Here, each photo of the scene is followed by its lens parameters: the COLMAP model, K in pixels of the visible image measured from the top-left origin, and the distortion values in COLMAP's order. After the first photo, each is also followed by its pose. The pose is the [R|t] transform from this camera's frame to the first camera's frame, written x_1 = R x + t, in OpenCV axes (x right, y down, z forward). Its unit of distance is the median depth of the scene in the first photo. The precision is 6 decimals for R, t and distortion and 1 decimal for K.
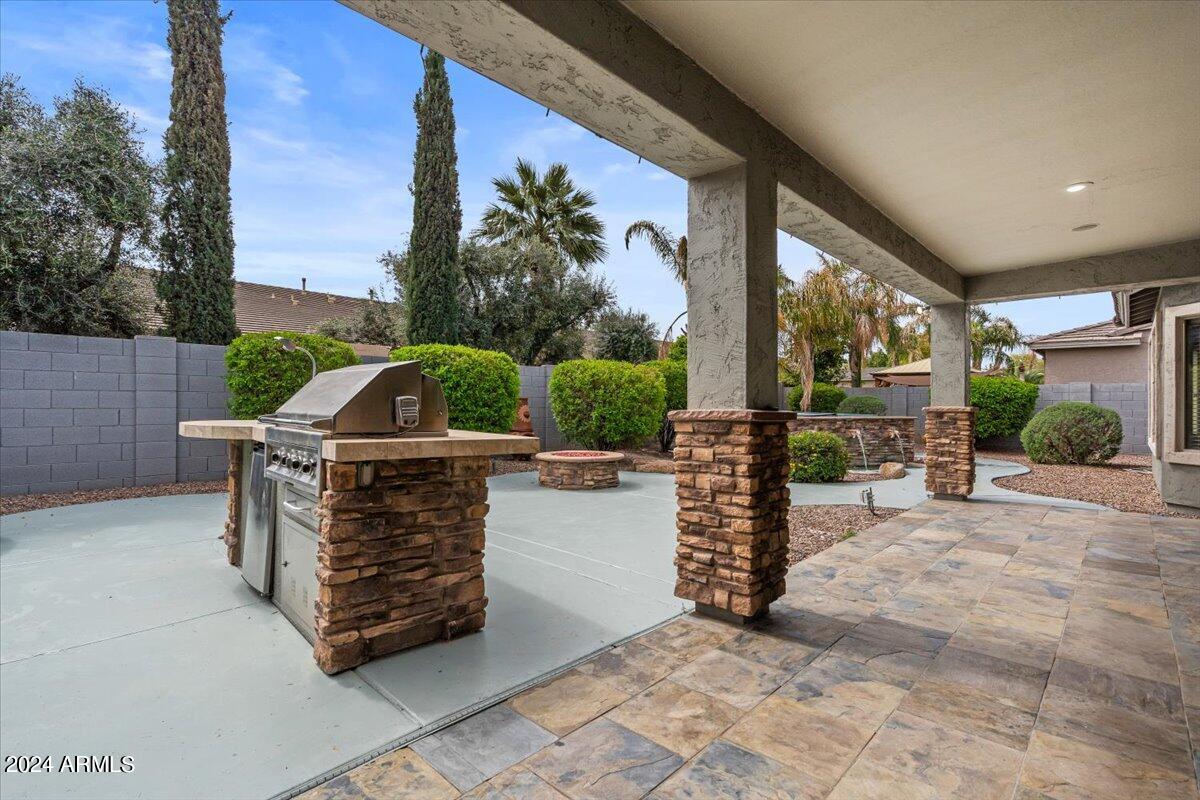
lens RADIAL K [[553.9, 0, 598.6], [0, 553.9, 399.2], [0, 0, 1]] dist [-0.006434, 0.003927]
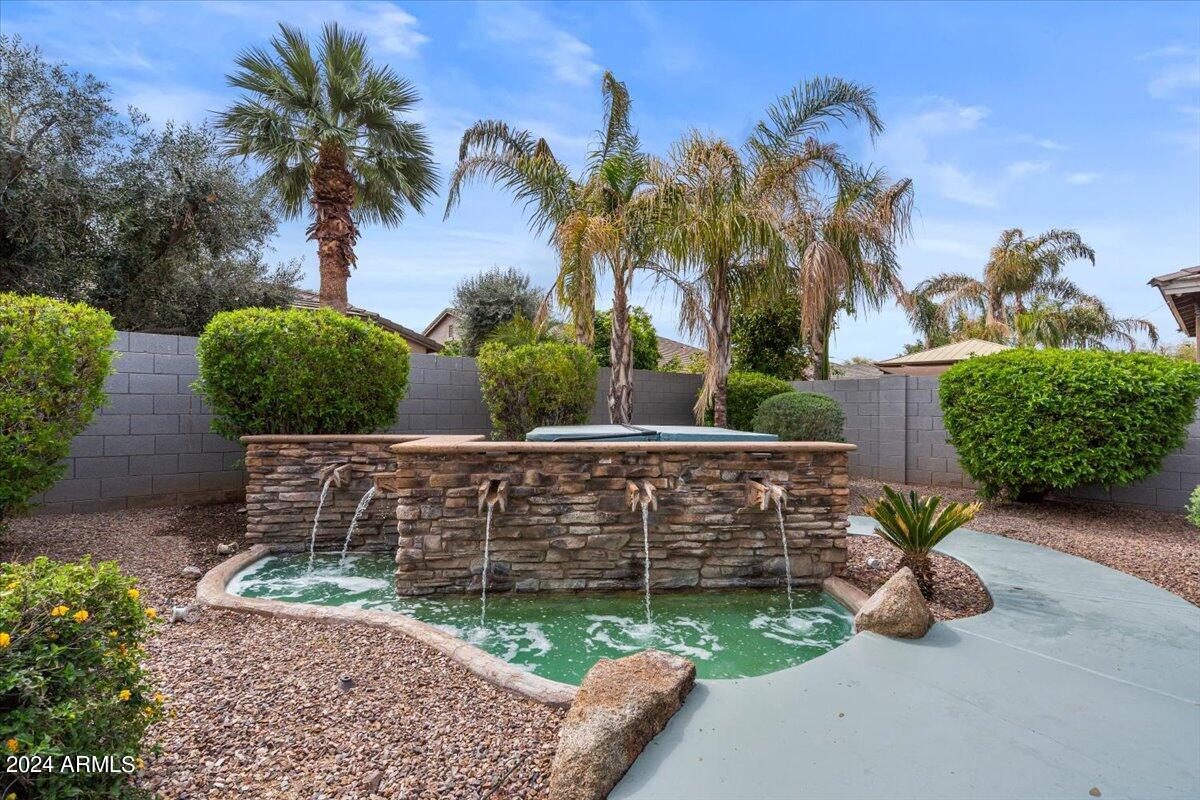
lens RADIAL K [[553.9, 0, 595.2], [0, 553.9, 408.7], [0, 0, 1]] dist [-0.006434, 0.003927]
pose [[0.995770, 0.000053, -0.091876, 0.386378], [0.000280, 0.999993, 0.003610, 0.007647], [0.091876, -0.003621, 0.995764, 0.557538]]
